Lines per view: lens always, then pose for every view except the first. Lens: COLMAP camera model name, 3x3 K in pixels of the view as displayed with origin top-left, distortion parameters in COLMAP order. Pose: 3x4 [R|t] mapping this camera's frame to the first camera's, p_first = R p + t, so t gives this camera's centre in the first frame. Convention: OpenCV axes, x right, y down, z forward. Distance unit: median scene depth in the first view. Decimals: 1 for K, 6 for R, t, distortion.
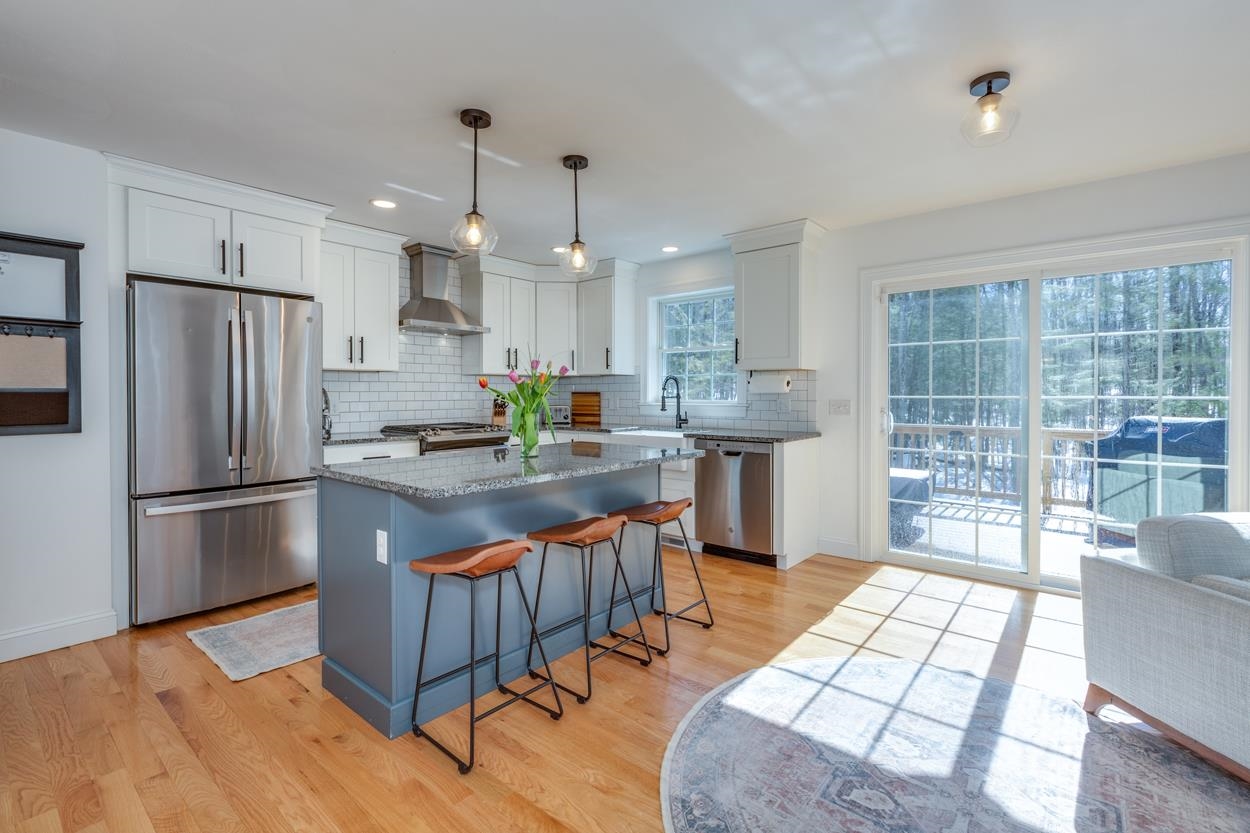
lens RADIAL K [[558.3, 0, 624.2], [0, 558.3, 411.6], [0, 0, 1]] dist [0.003042, -0.002374]
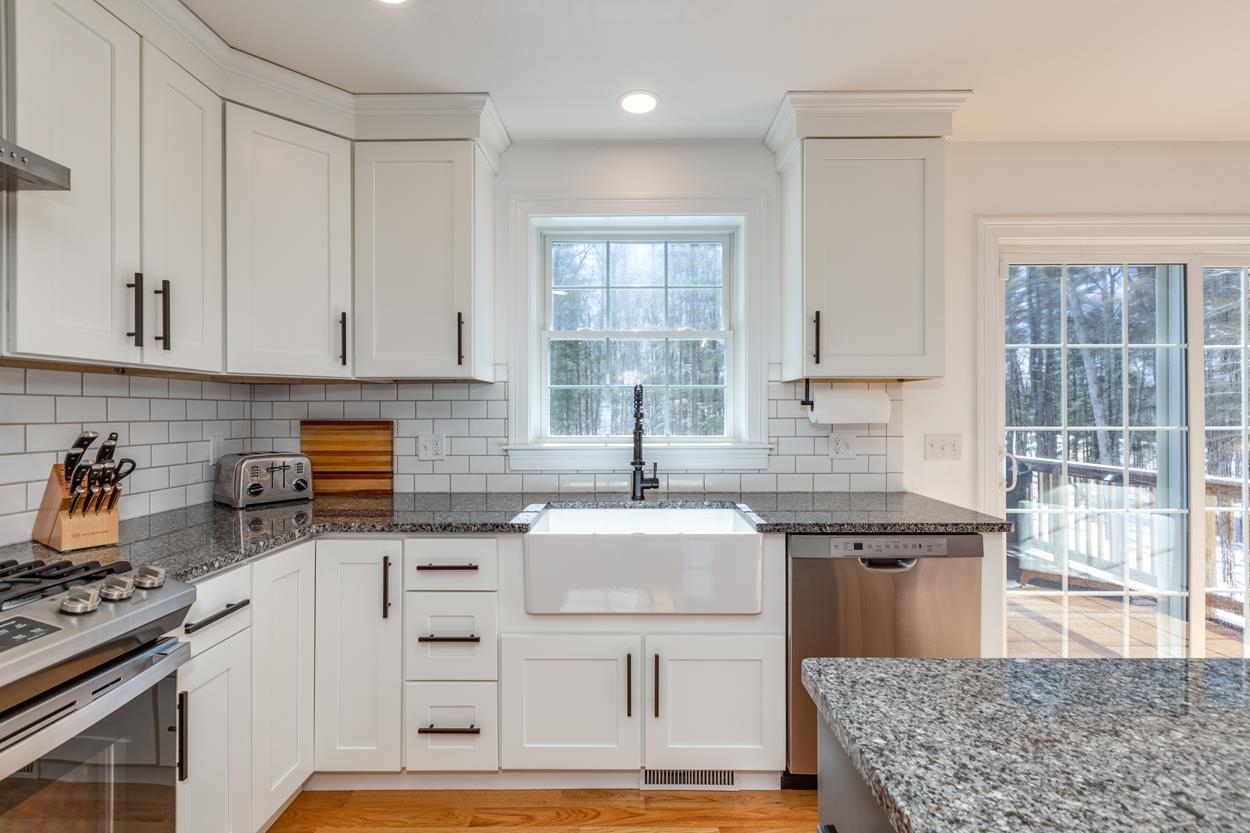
lens RADIAL K [[558.3, 0, 621.8], [0, 558.3, 413.6], [0, 0, 1]] dist [0.003042, -0.002374]
pose [[0.773556, -0.001534, 0.633726, -0.225588], [0.020570, 0.999531, -0.022689, -0.033710], [-0.633394, 0.030587, 0.773224, 0.710785]]
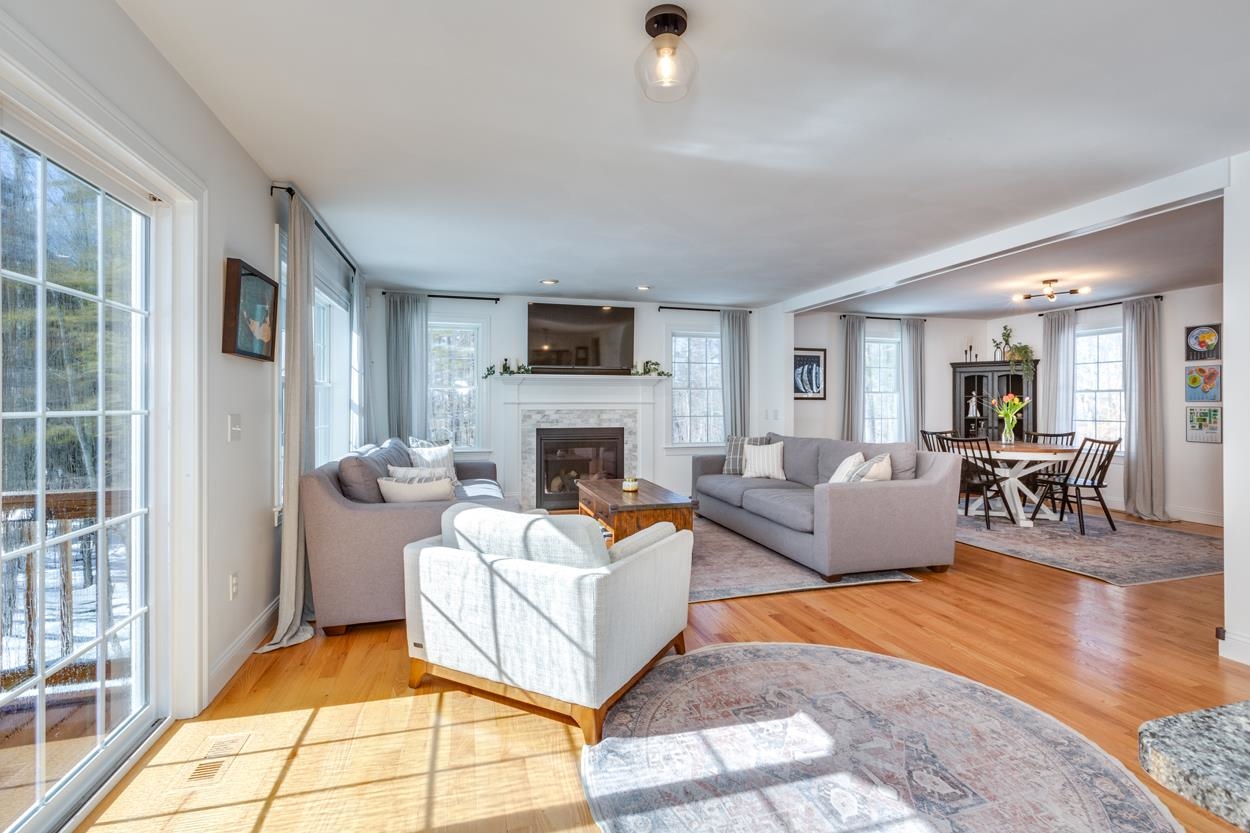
lens RADIAL K [[558.3, 0, 619.5], [0, 558.3, 403.9], [0, 0, 1]] dist [0.003042, -0.002374]
pose [[-0.831489, -0.000641, 0.555541, 0.128660], [0.016293, 0.999541, 0.025539, -0.029970], [-0.555303, 0.030287, -0.831097, 0.828732]]
